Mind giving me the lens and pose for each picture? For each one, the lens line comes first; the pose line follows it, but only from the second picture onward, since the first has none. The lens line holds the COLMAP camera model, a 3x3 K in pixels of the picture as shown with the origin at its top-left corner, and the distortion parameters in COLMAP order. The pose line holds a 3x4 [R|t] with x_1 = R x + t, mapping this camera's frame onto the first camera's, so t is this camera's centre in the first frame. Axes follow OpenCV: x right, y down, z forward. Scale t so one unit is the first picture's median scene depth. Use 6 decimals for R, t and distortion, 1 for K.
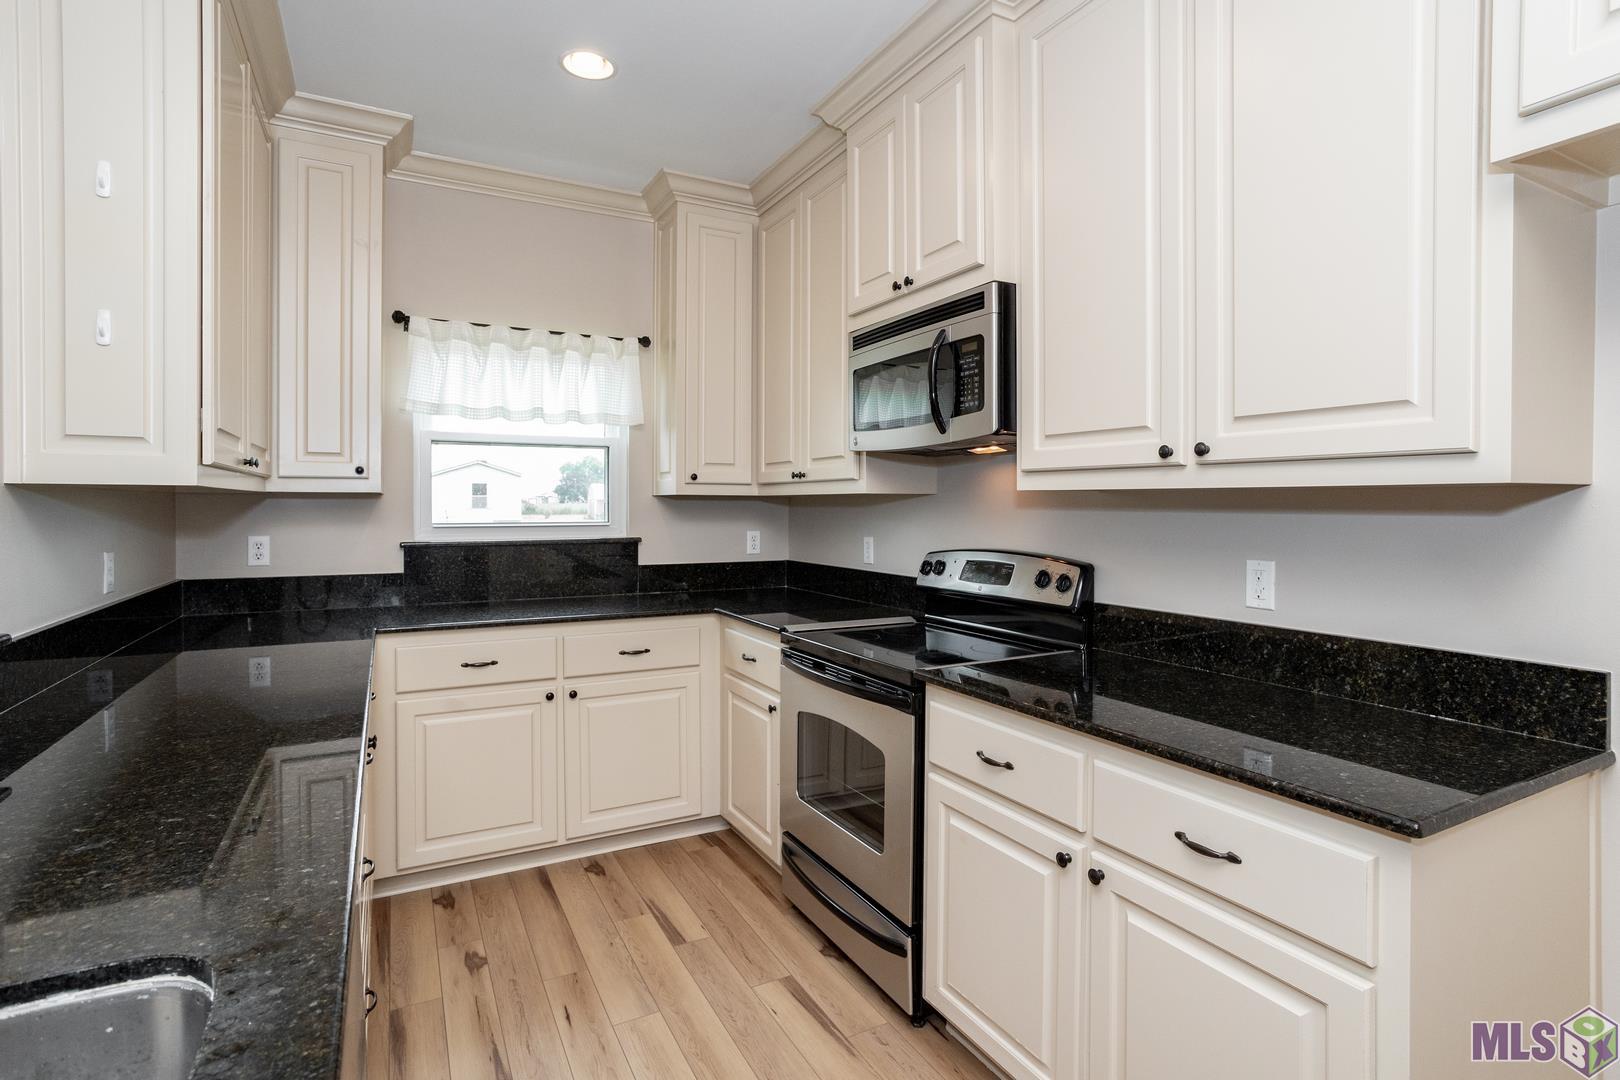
lens RADIAL K [[820.6, 0, 838.0], [0, 820.6, 519.8], [0, 0, 1]] dist [-0.058341, 0.041494]
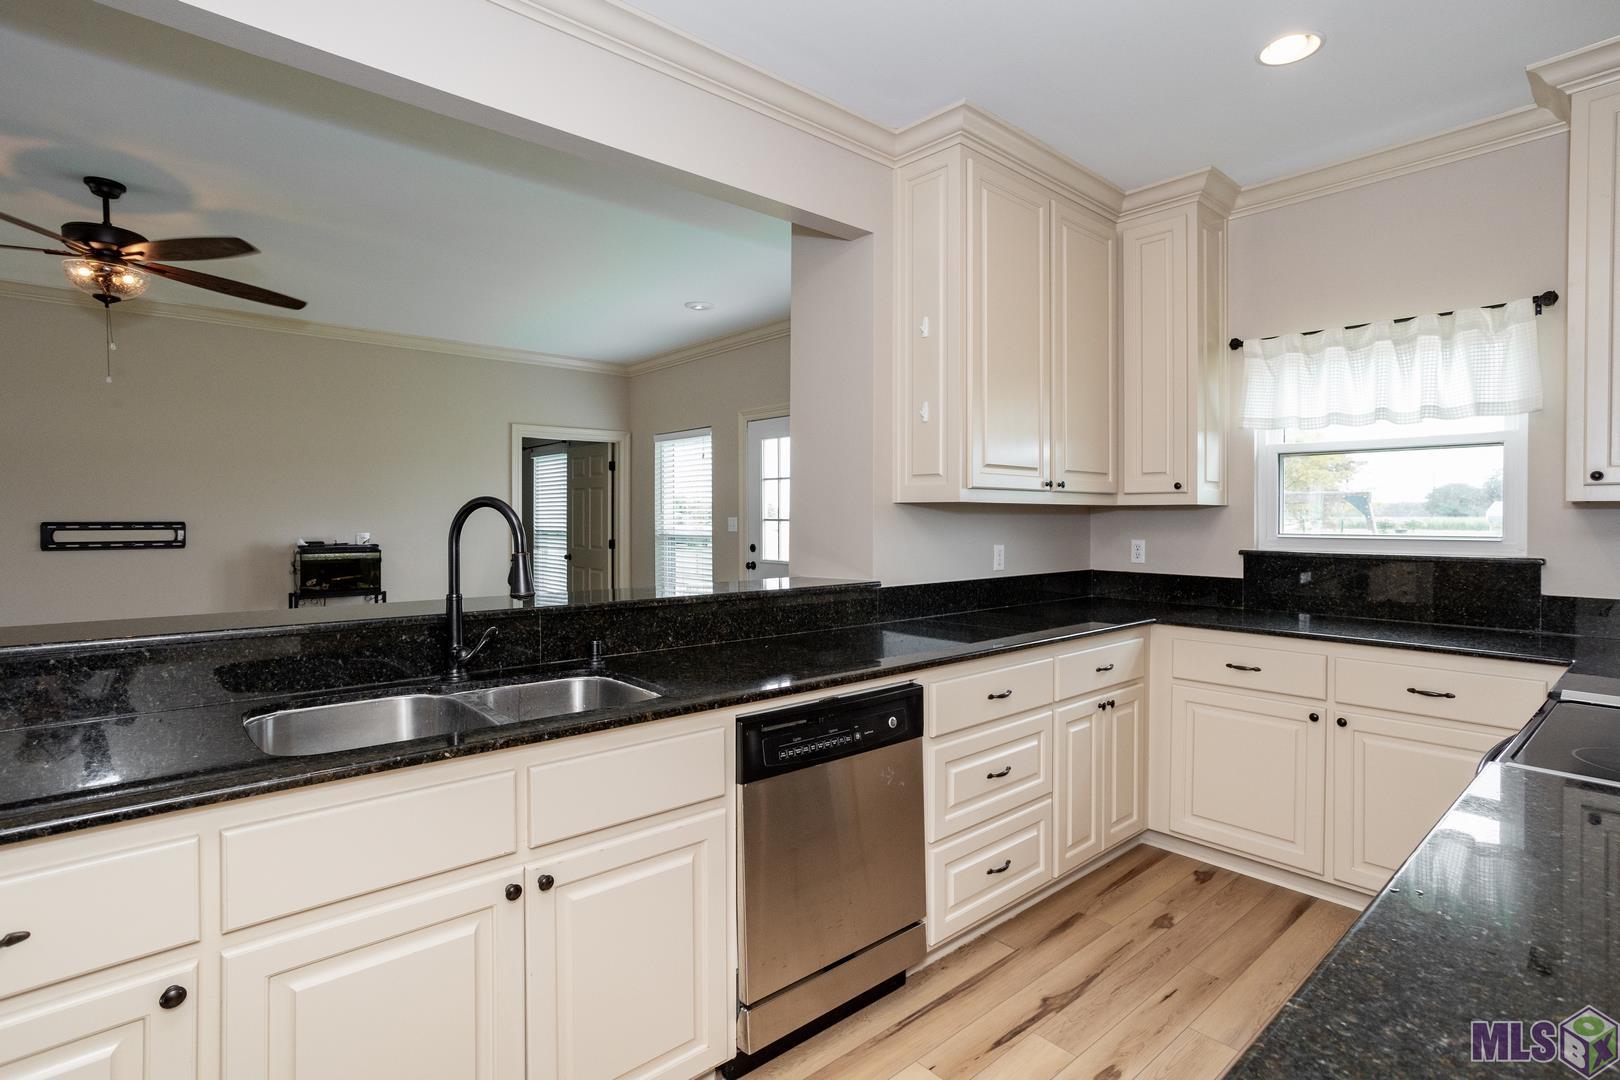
lens RADIAL K [[801.6, 0, 816.5], [0, 801.6, 535.9], [0, 0, 1]] dist [0.000434, 0.001862]
pose [[0.218939, 0.021308, -0.975506, 0.382497], [-0.021947, 0.999616, 0.016909, 0.003107], [0.975492, 0.017708, 0.219323, 0.203577]]
